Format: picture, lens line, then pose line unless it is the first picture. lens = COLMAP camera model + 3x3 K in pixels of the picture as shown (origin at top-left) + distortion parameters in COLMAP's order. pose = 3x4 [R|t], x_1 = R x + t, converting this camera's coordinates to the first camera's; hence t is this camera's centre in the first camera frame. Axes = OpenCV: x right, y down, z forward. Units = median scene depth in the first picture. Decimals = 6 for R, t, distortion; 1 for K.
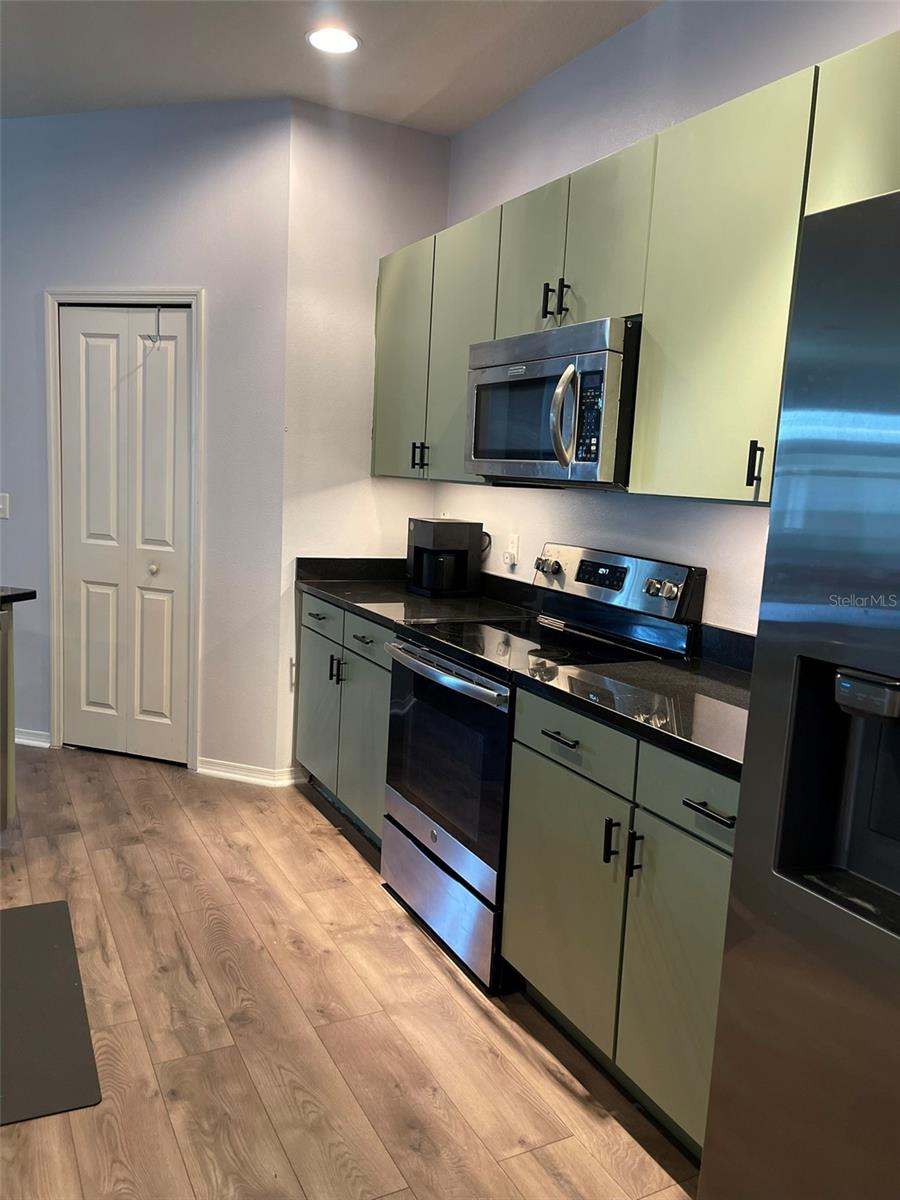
lens RADIAL K [[909.1, 0, 451.4], [0, 909.1, 606.2], [0, 0, 1]] dist [0.071265, -0.092960]
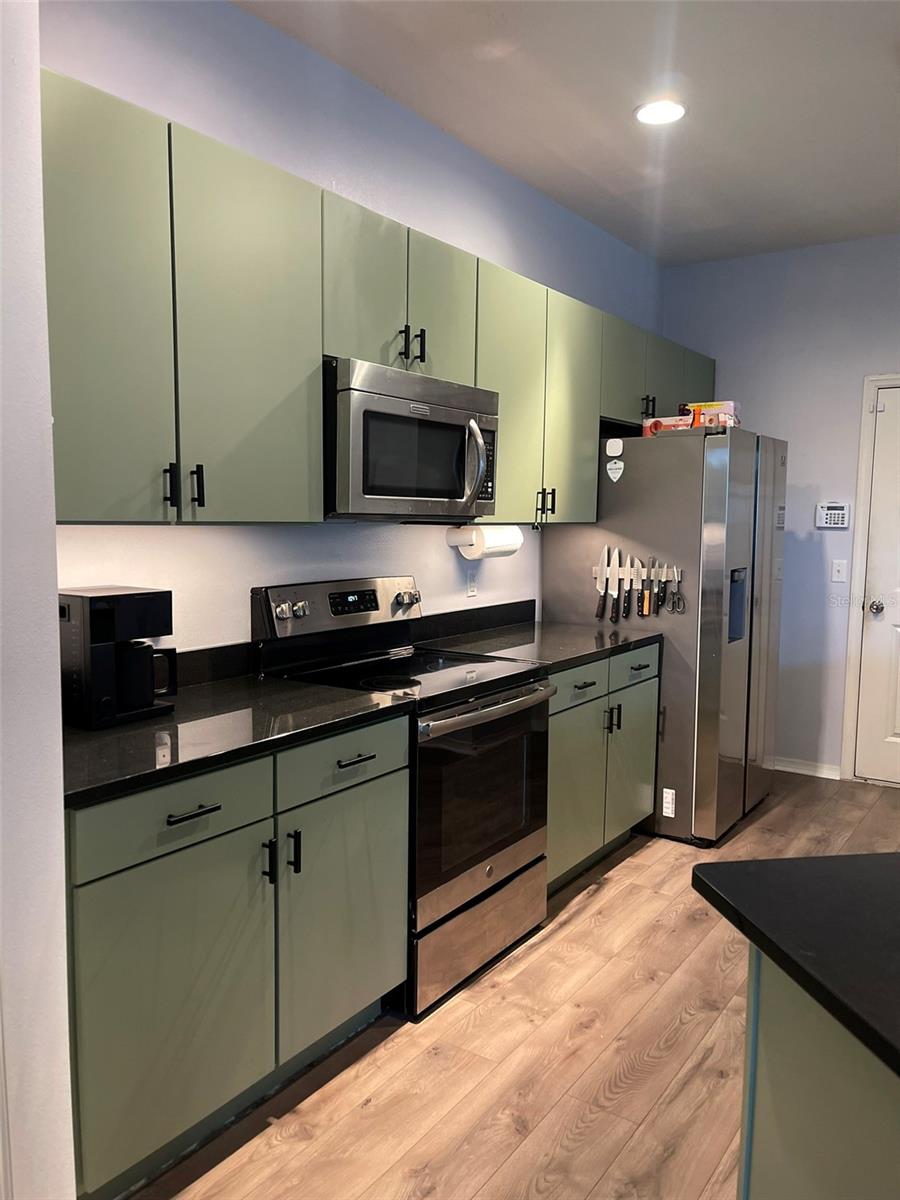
lens RADIAL K [[912.2, 0, 454.8], [0, 912.2, 614.4], [0, 0, 1]] dist [0.072982, -0.093112]
pose [[-0.470040, -0.155751, 0.868795, -0.799801], [0.090338, 0.970650, 0.222885, -0.243257], [-0.878010, 0.183250, -0.442174, 1.359756]]
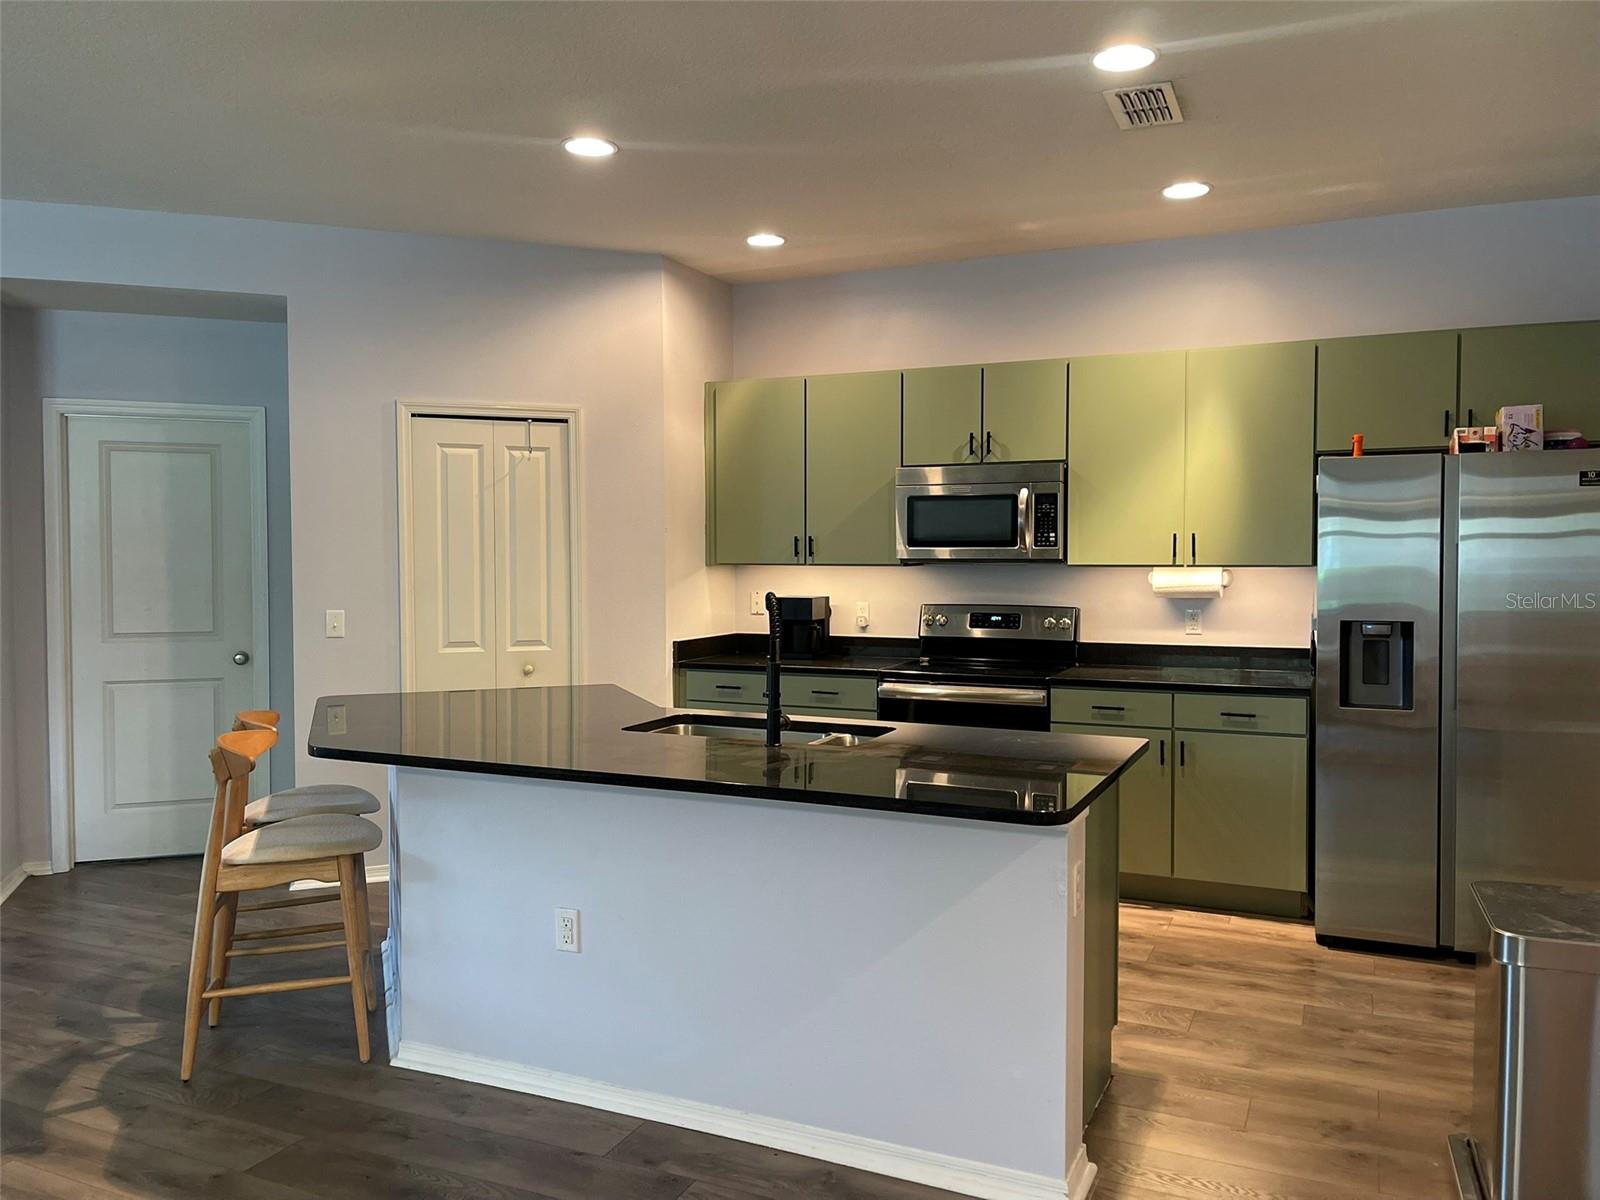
lens RADIAL K [[1204.3, 0, 798.2], [0, 1204.3, 591.3], [0, 0, 1]] dist [0.032835, -0.000386]
pose [[0.791052, -0.077327, 0.606842, -1.263486], [0.133627, 0.989866, -0.048056, -0.030717], [-0.596976, 0.119105, 0.793368, -0.360324]]
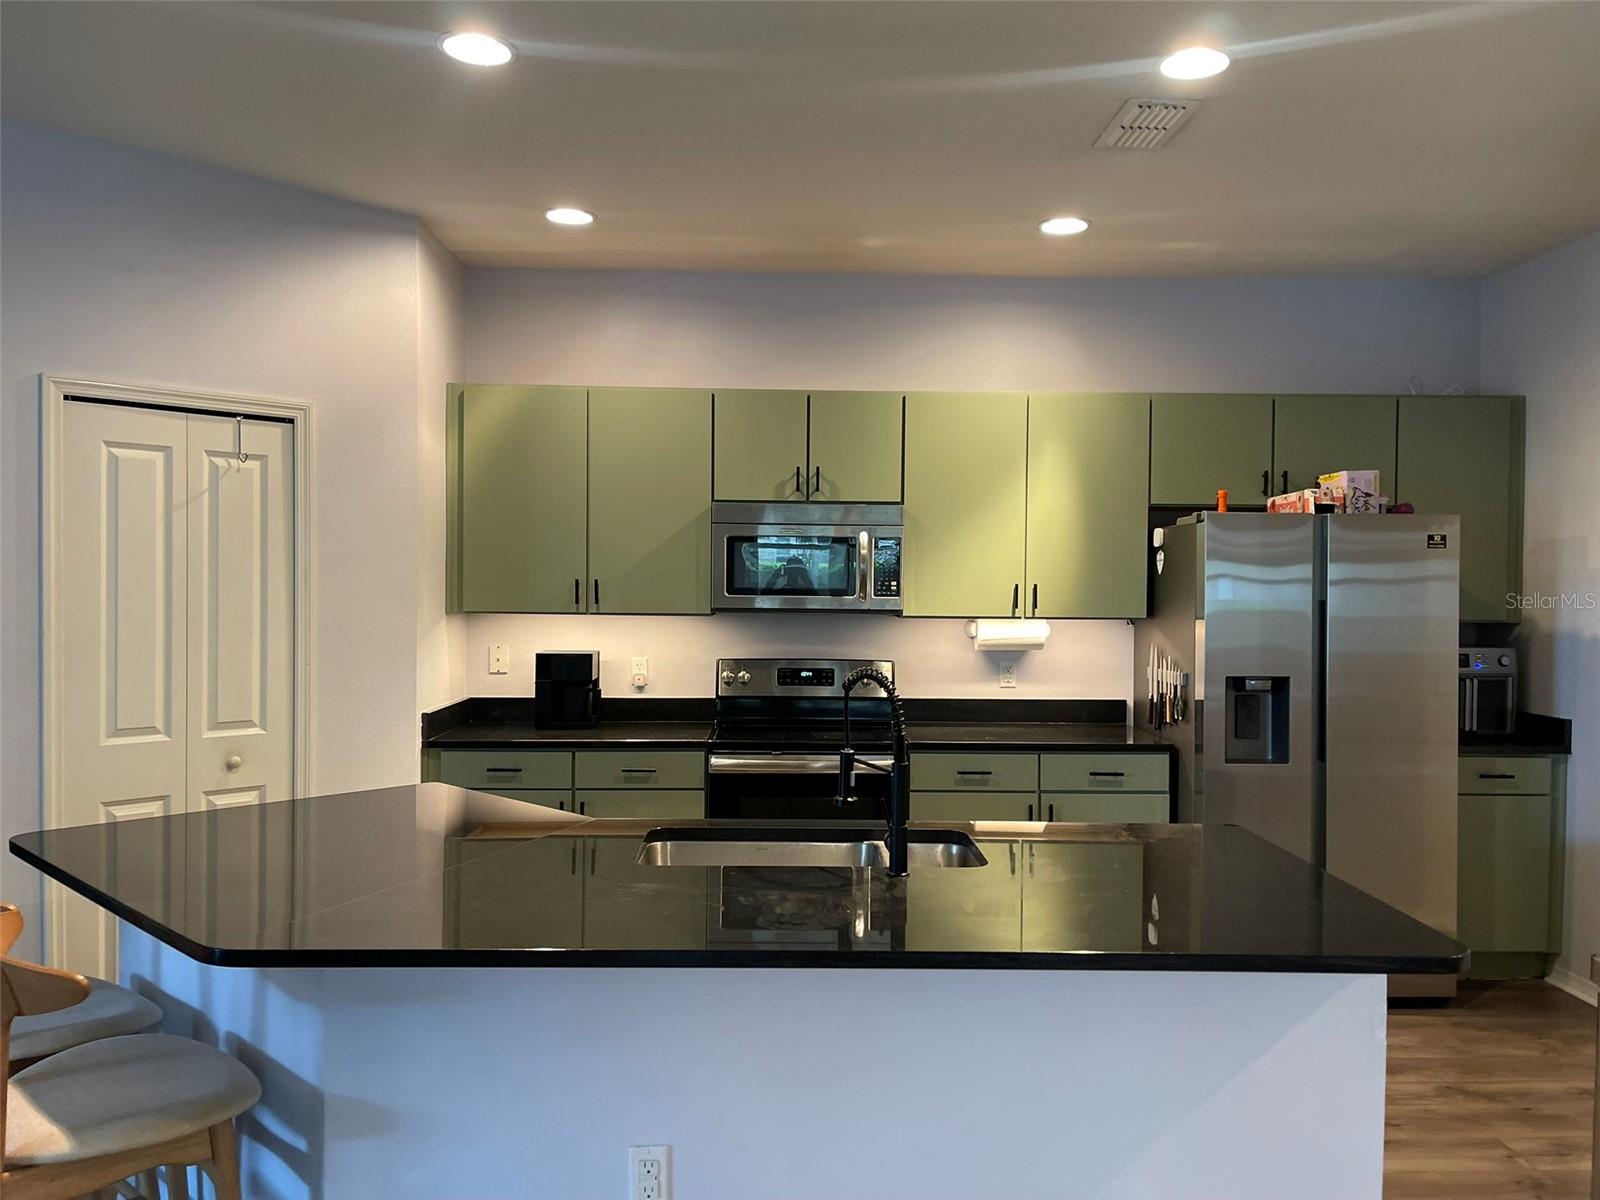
lens RADIAL K [[1212.1, 0, 801.6], [0, 1212.1, 597.7], [0, 0, 1]] dist [0.071265, -0.092960]
pose [[0.448936, -0.062109, 0.891403, -1.392739], [0.145003, 0.989423, -0.004089, -0.141632], [-0.881720, 0.131092, 0.453193, 0.194014]]
